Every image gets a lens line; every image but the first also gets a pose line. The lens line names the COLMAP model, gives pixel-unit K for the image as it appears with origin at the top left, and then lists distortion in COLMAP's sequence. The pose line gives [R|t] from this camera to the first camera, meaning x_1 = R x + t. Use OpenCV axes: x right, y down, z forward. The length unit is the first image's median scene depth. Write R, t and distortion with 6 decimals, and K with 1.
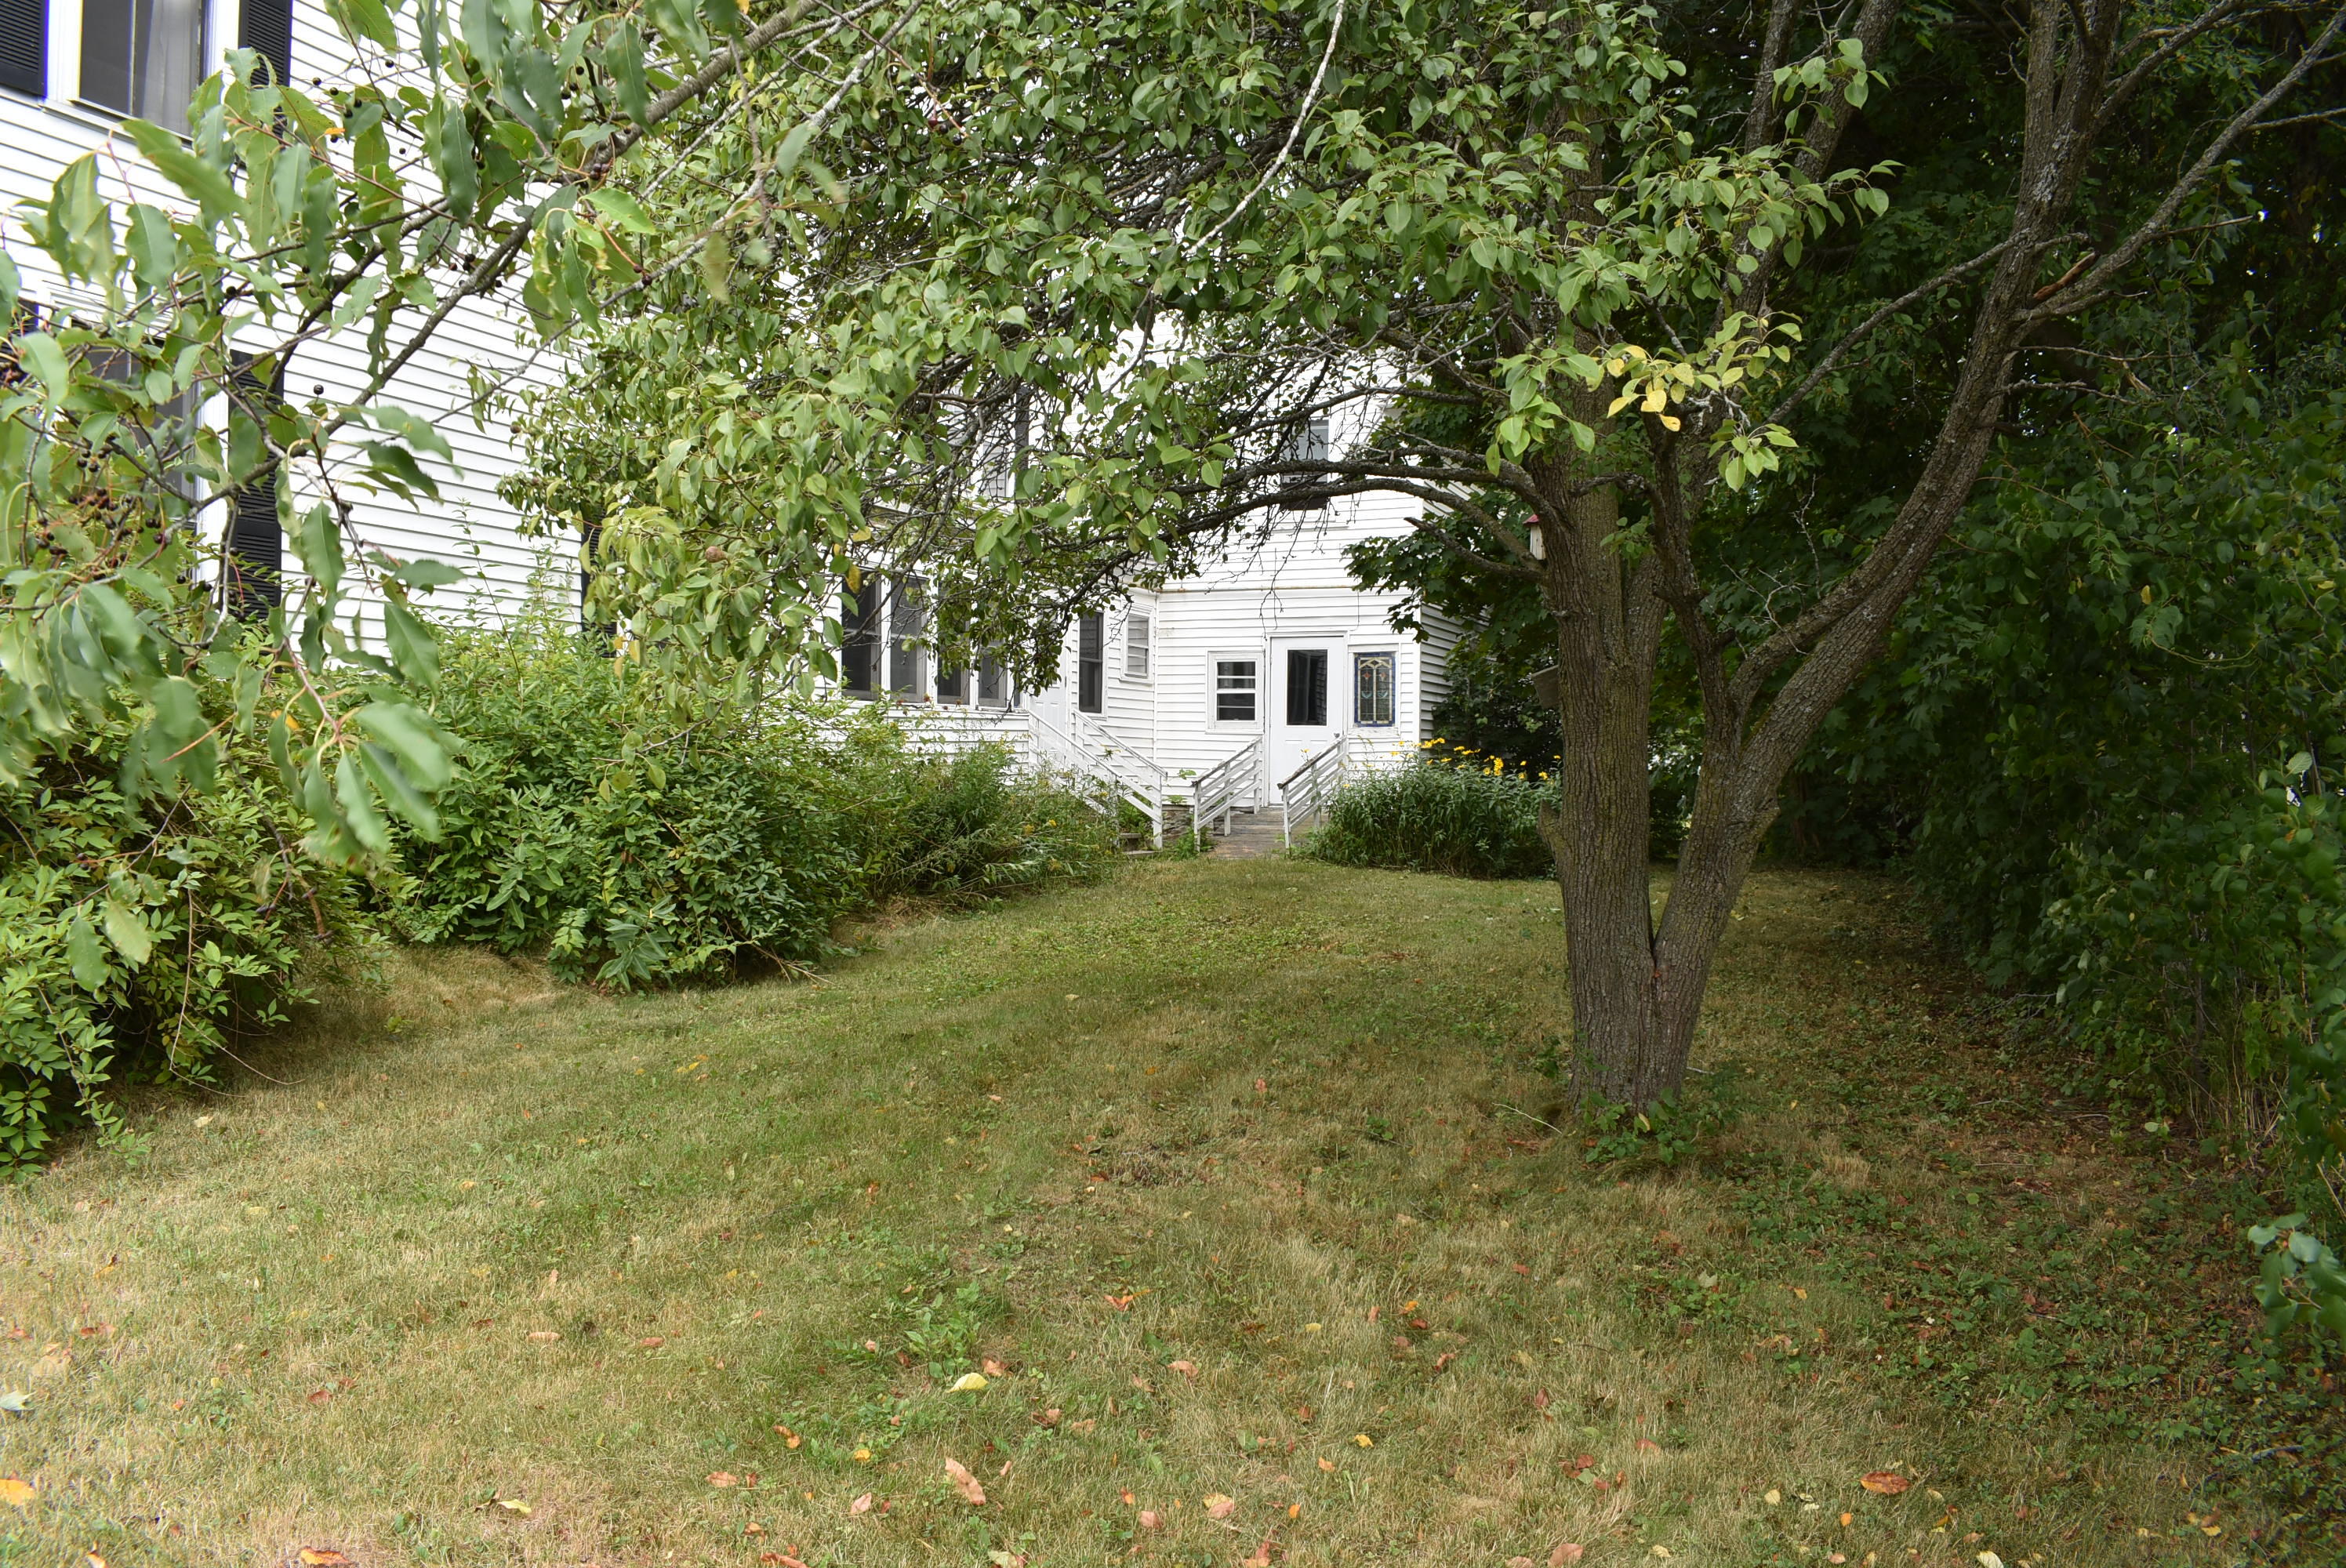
lens RADIAL K [[1890.2, 0, 1173.0], [0, 1890.2, 784.0], [0, 0, 1]] dist [-0.088026, 0.010542]
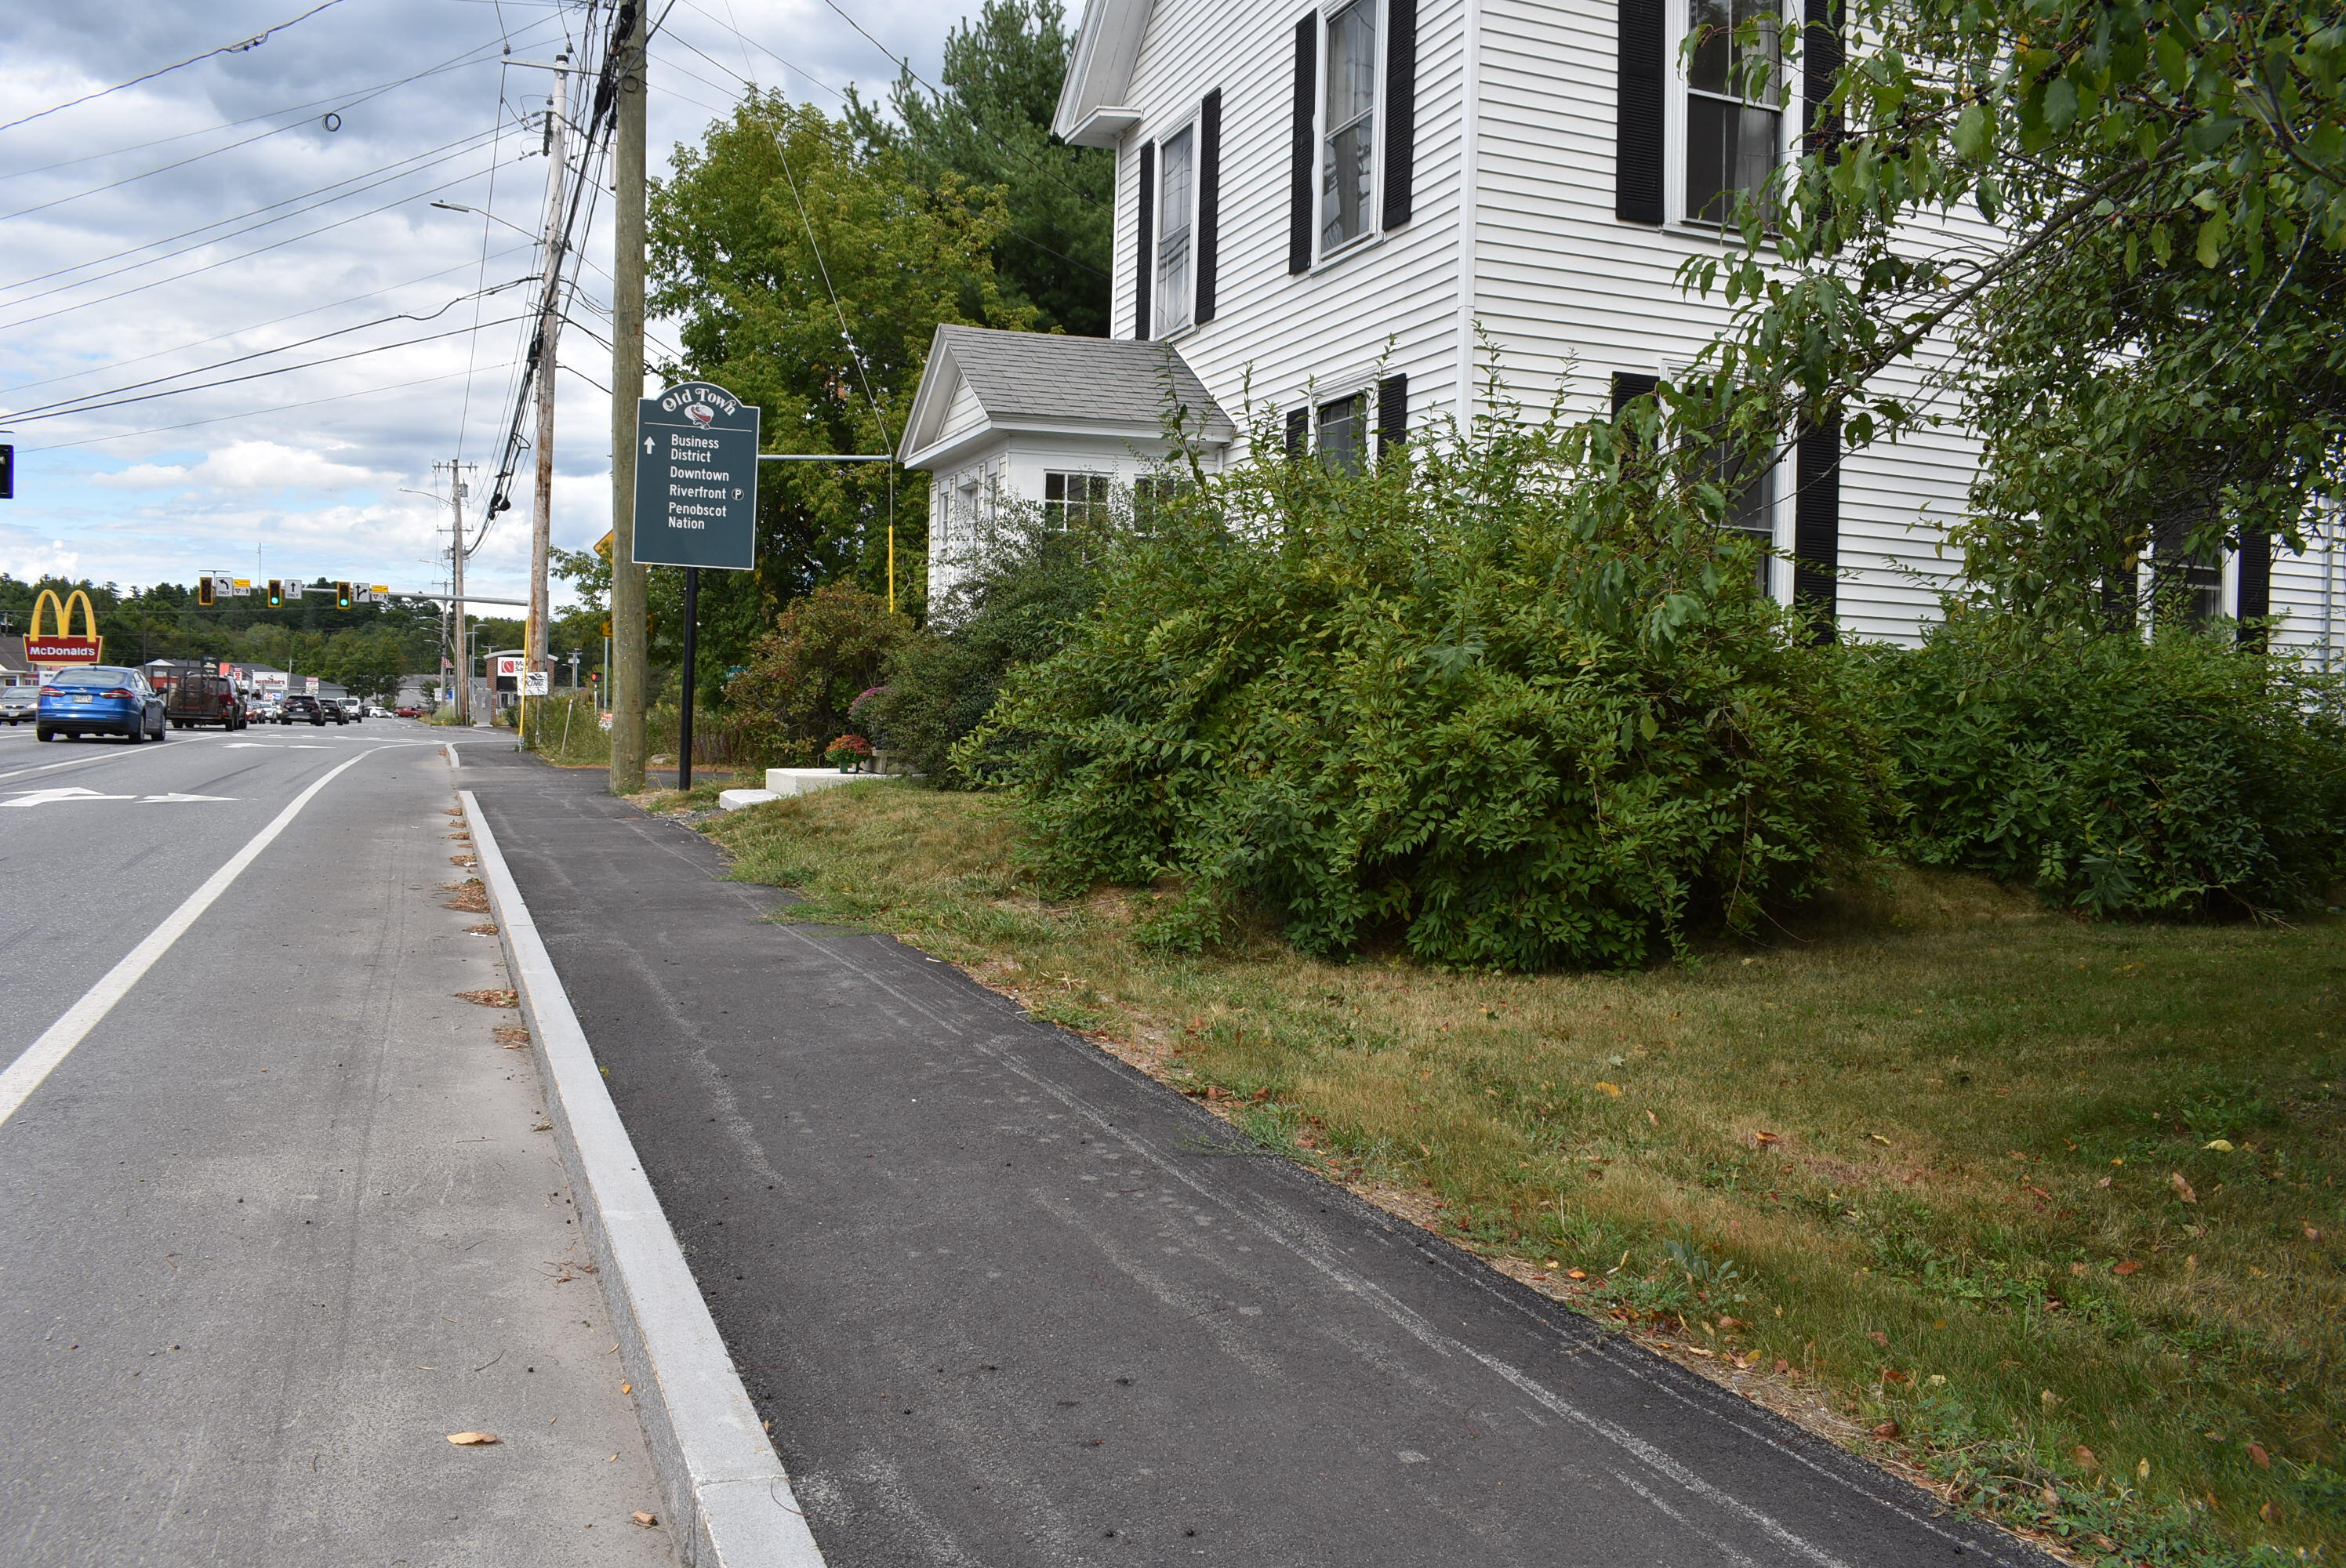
lens RADIAL K [[1890.2, 0, 1173.0], [0, 1890.2, 784.0], [0, 0, 1]] dist [-0.088026, 0.010542]
pose [[0.691507, 0.038486, -0.721344, 0.136447], [-0.030713, 0.999243, 0.023870, 0.017047], [0.721716, 0.005649, 0.692166, -0.214285]]
